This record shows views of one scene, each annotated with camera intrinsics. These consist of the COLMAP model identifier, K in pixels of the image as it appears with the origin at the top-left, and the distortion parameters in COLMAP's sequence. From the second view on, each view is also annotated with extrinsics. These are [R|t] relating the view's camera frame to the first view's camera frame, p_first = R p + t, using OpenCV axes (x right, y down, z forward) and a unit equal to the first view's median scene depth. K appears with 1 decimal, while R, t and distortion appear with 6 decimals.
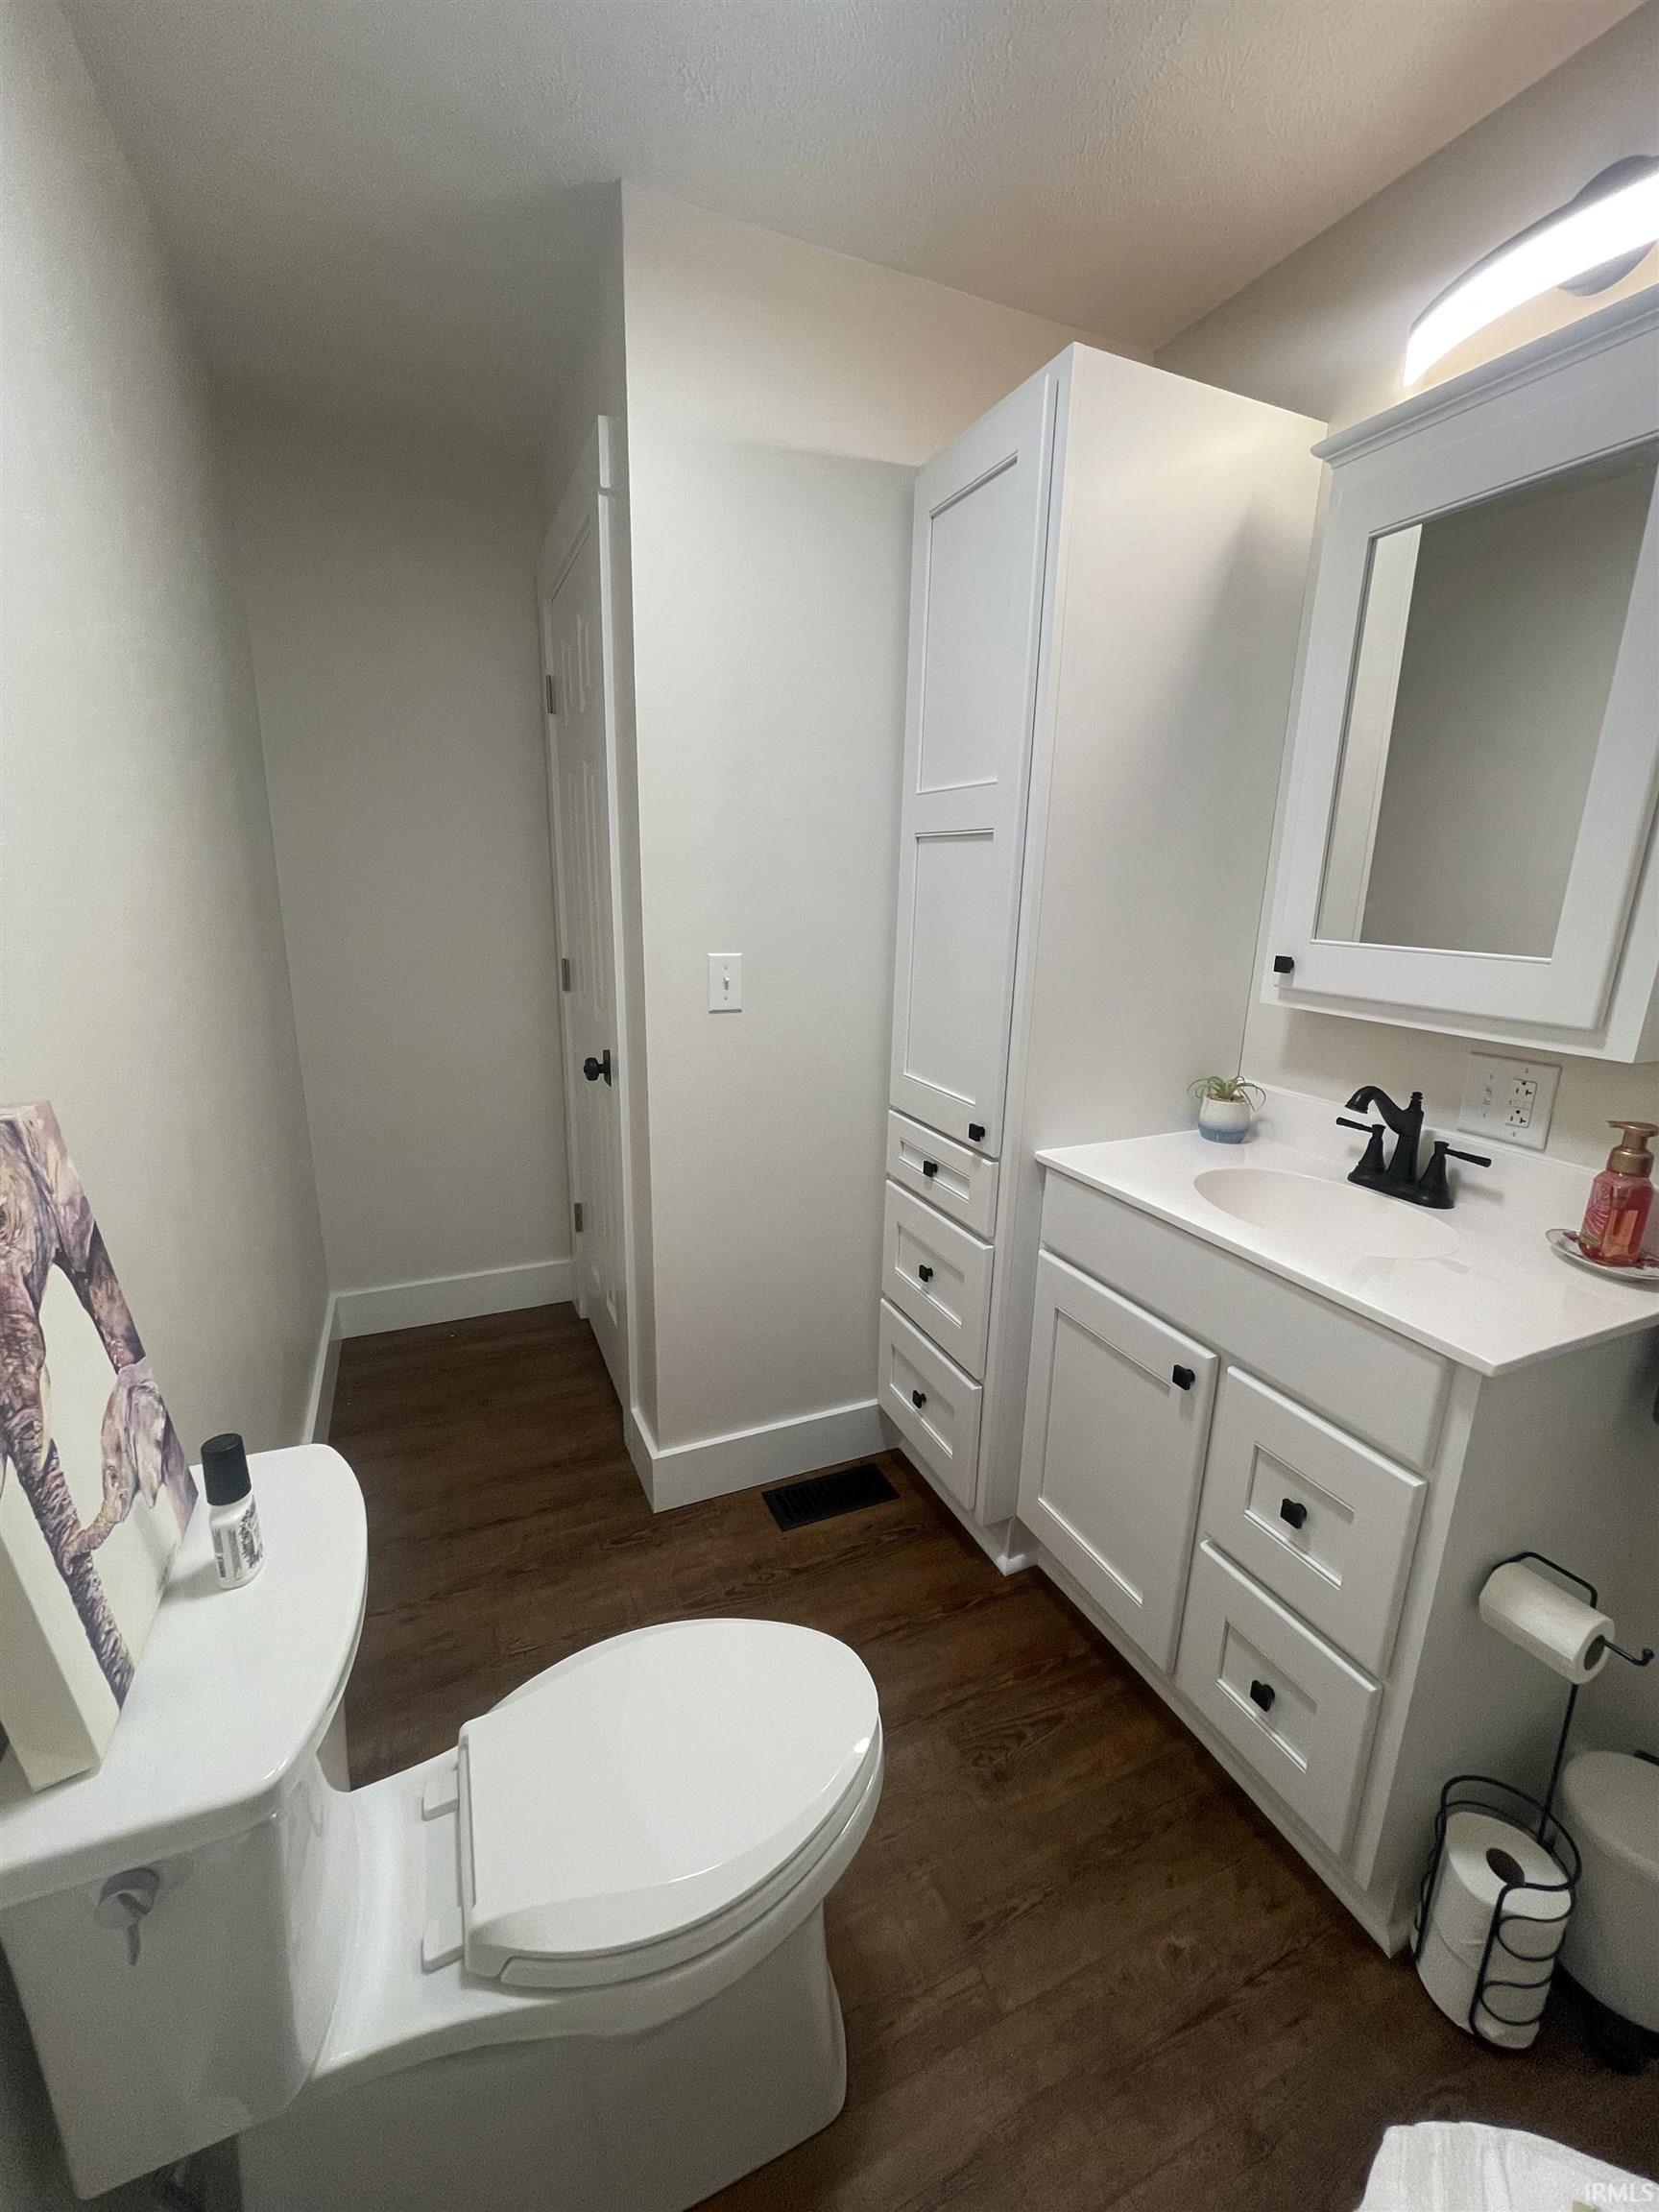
lens RADIAL K [[892.4, 0, 832.3], [0, 892.4, 1107.9], [0, 0, 1]] dist [-0.001099, -0.000485]
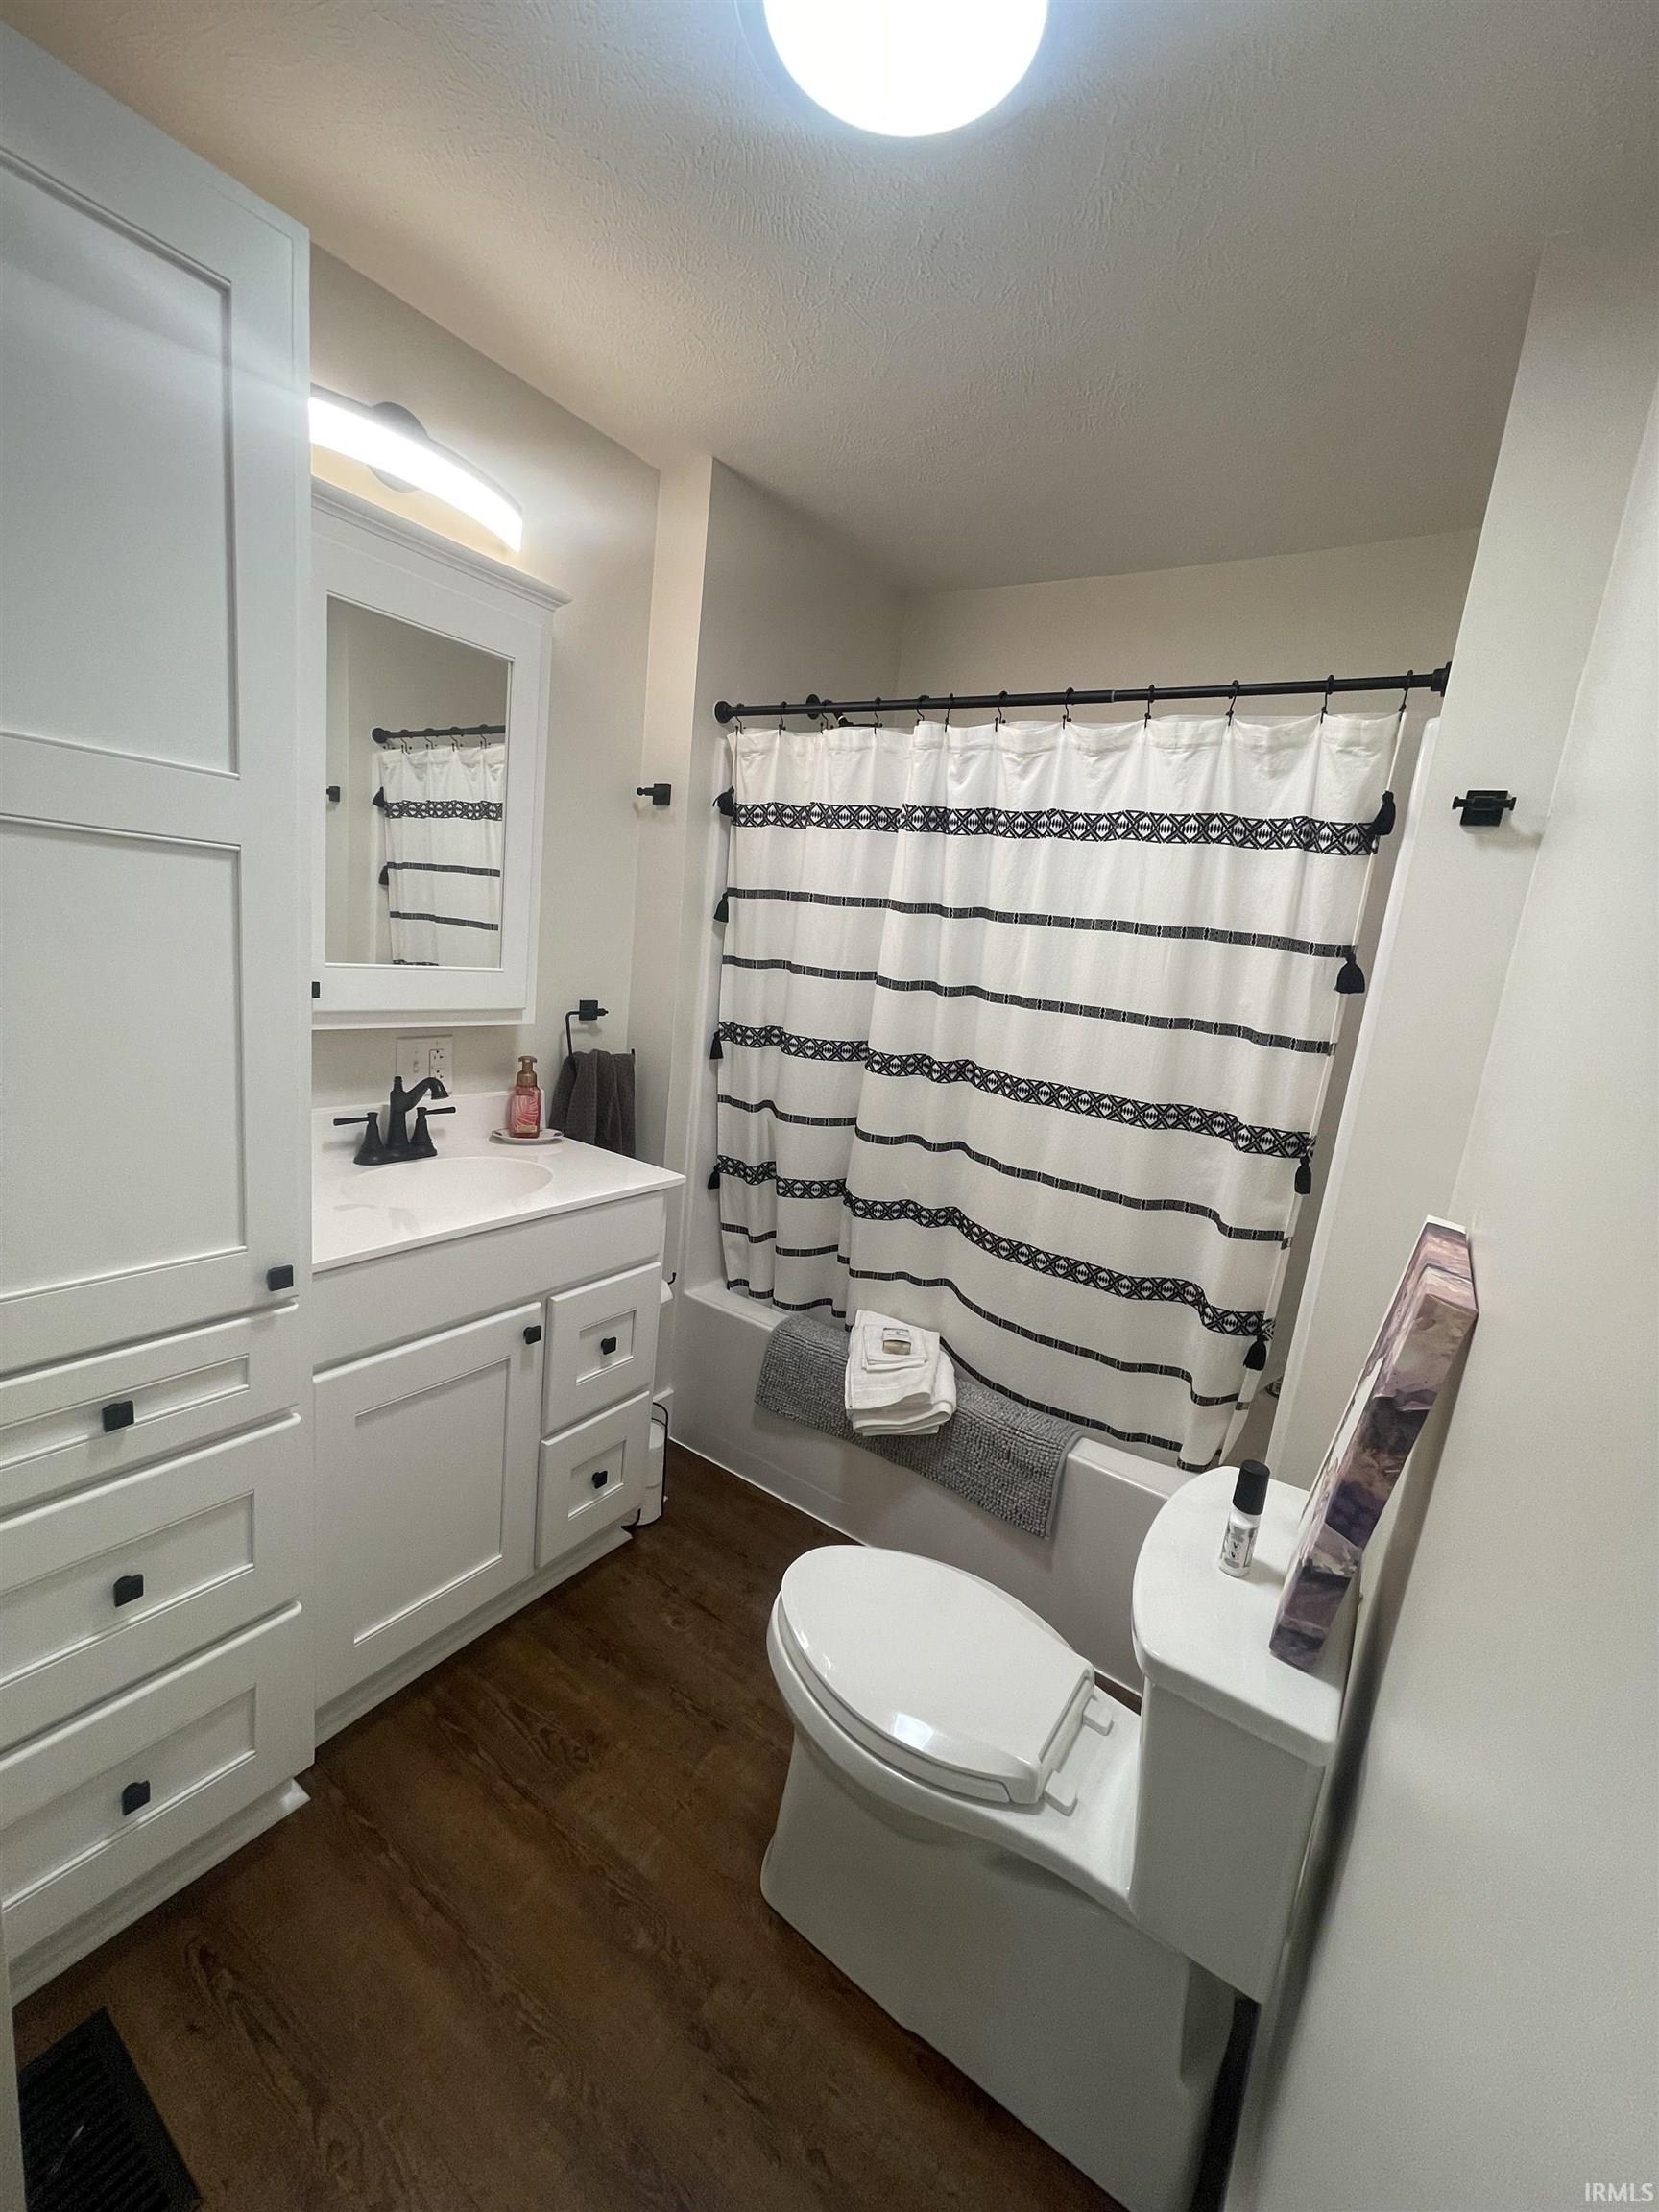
lens RADIAL K [[892.4, 0, 835.2], [0, 892.4, 1098.9], [0, 0, 1]] dist [-0.001099, -0.000485]
pose [[-0.516666, -0.229820, 0.824766, -0.668436], [0.100372, 0.940401, 0.324919, -0.316611], [-0.850283, 0.250658, -0.462805, 1.001934]]
